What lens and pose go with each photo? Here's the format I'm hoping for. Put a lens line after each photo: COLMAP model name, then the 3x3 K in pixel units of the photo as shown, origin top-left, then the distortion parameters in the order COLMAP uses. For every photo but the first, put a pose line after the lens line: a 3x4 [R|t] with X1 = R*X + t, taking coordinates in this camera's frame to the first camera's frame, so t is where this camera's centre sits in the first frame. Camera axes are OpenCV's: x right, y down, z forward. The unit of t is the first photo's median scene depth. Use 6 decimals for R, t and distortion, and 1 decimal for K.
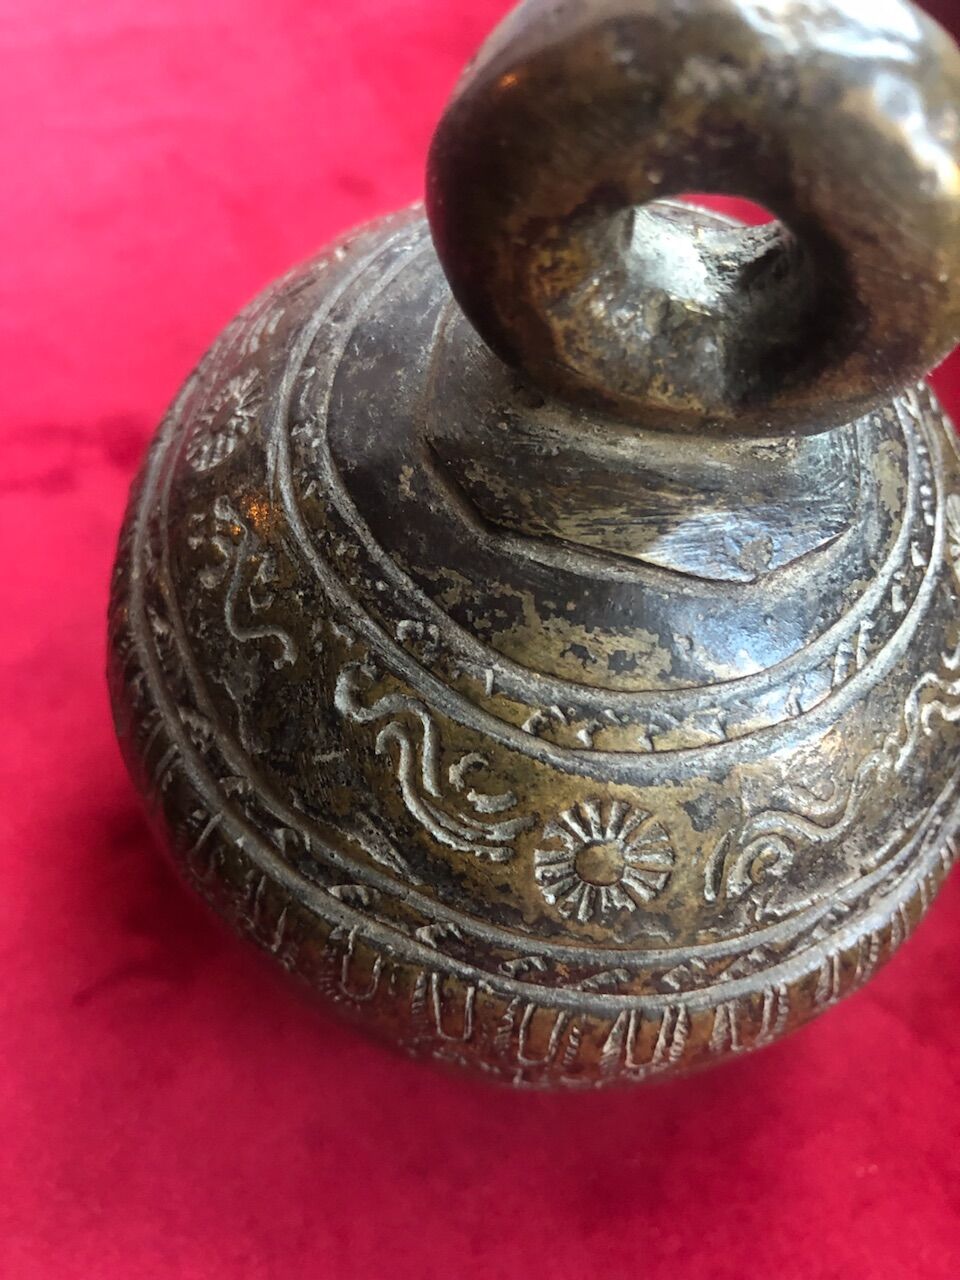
lens RADIAL K [[1041.3, 0, 481.2], [0, 1041.3, 638.5], [0, 0, 1]] dist [-0.004945, -0.002635]
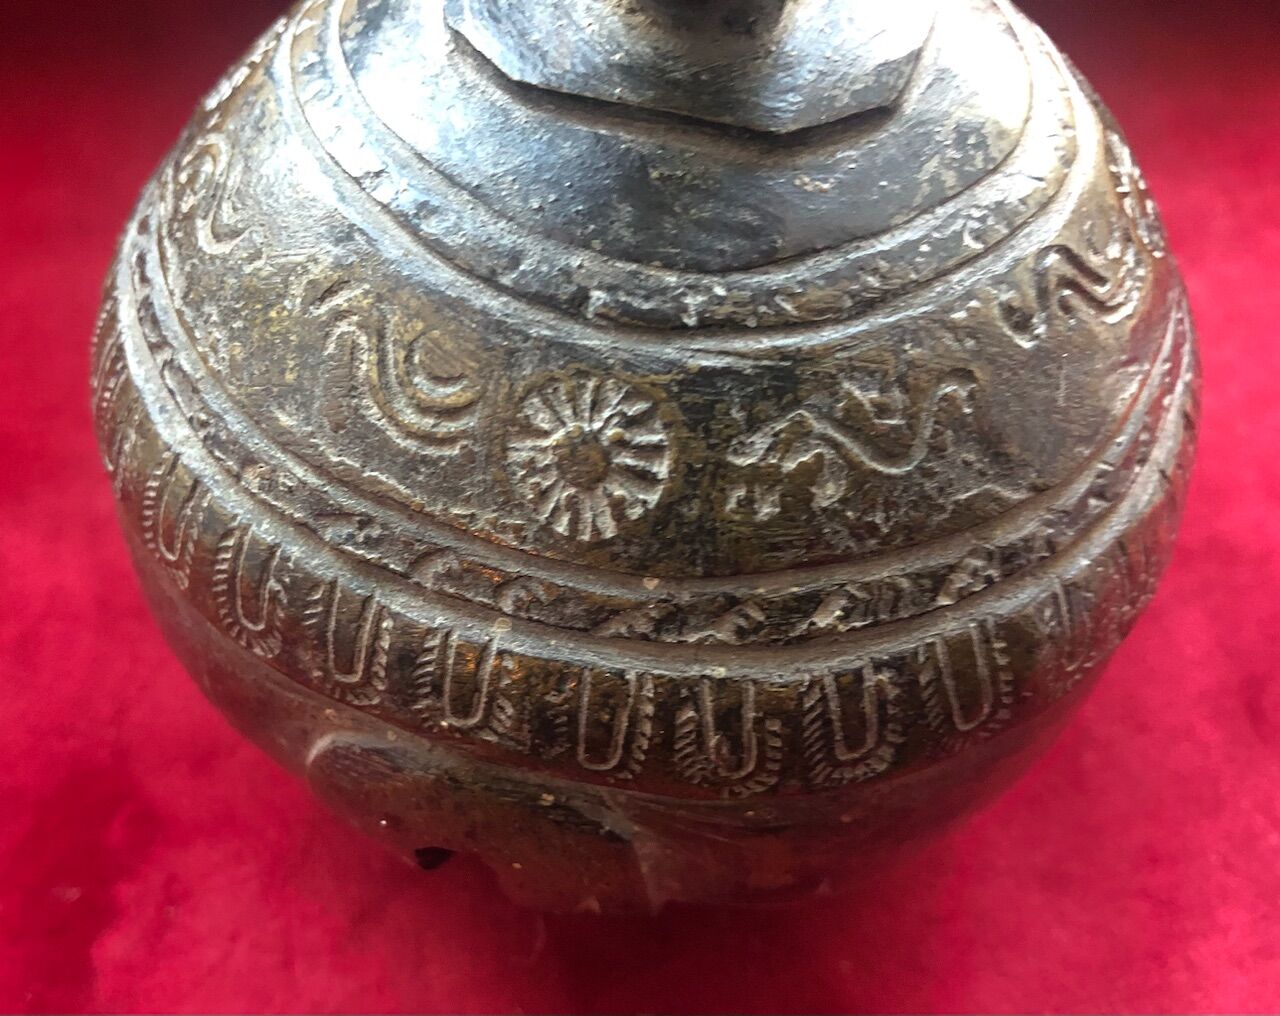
lens RADIAL K [[1154.9, 0, 641.3], [0, 1154.9, 509.3], [0, 0, 1]] dist [0.004638, 0.004055]
pose [[0.146379, -0.880065, 0.451728, -0.722410], [0.901640, 0.306557, 0.305071, -0.467347], [-0.406963, 0.362640, 0.838375, 0.366170]]
